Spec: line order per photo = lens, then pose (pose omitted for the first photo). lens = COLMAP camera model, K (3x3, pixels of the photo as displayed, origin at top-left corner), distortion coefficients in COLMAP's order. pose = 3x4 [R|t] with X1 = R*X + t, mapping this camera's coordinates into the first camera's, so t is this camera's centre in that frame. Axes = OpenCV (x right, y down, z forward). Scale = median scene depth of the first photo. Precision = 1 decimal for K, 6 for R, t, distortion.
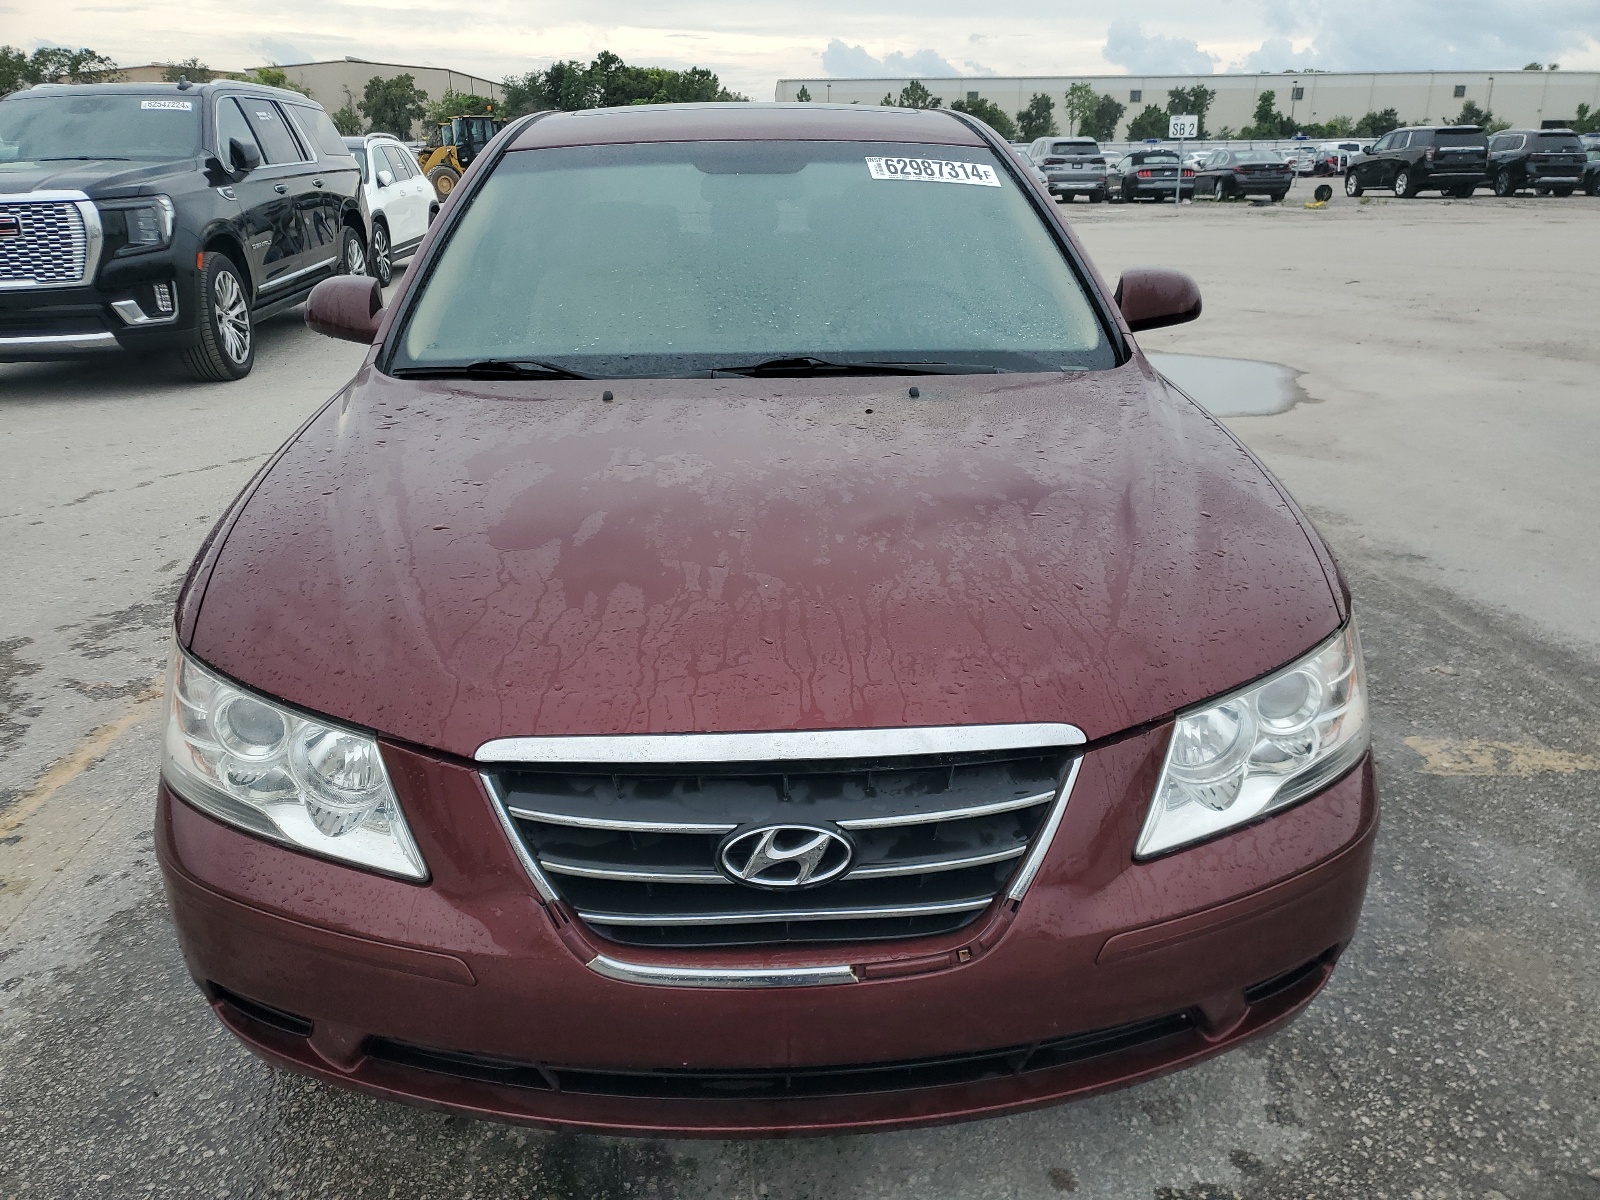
lens RADIAL K [[1284.6, 0, 797.0], [0, 1284.6, 601.0], [0, 0, 1]] dist [0.018988, -0.011625]
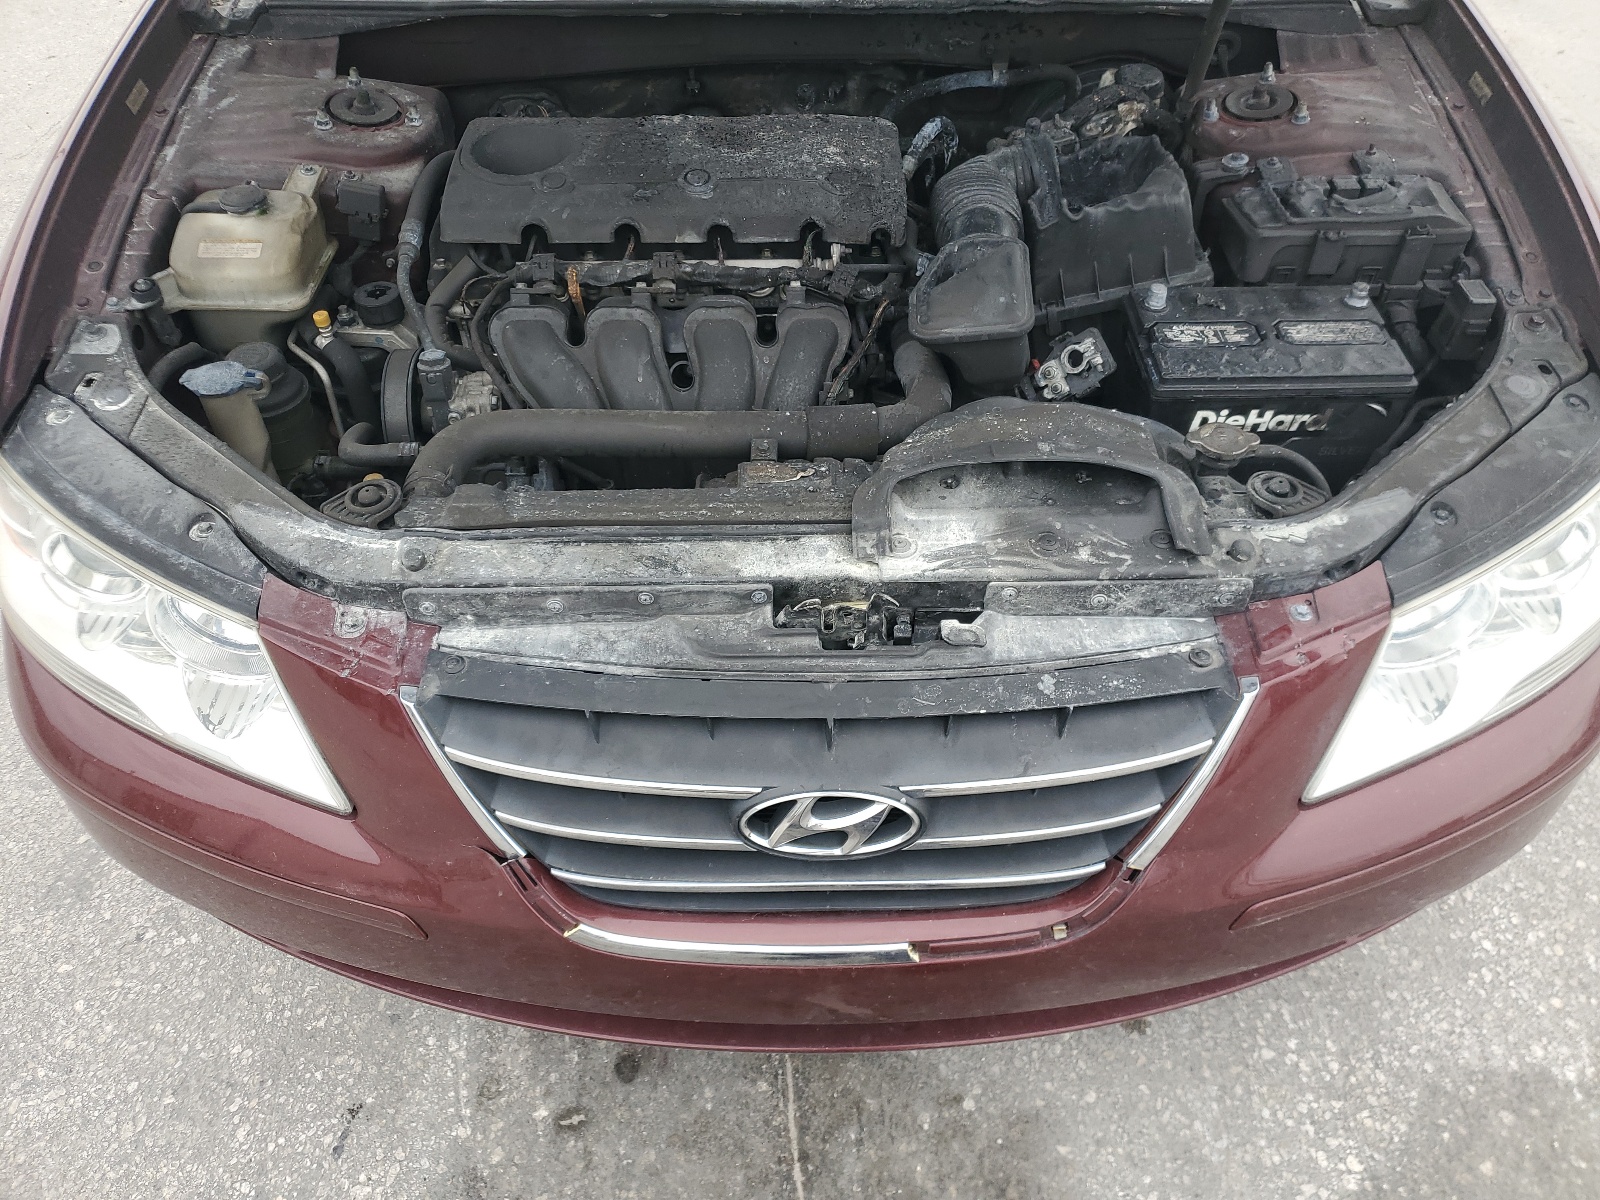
lens RADIAL K [[1284.6, 0, 810.3], [0, 1284.6, 609.5], [0, 0, 1]] dist [0.018988, -0.011625]
pose [[0.999419, 0.027978, -0.019464, -0.006177], [-0.017158, 0.906452, 0.421960, -0.167024], [0.029449, -0.421381, 0.906405, 0.297434]]
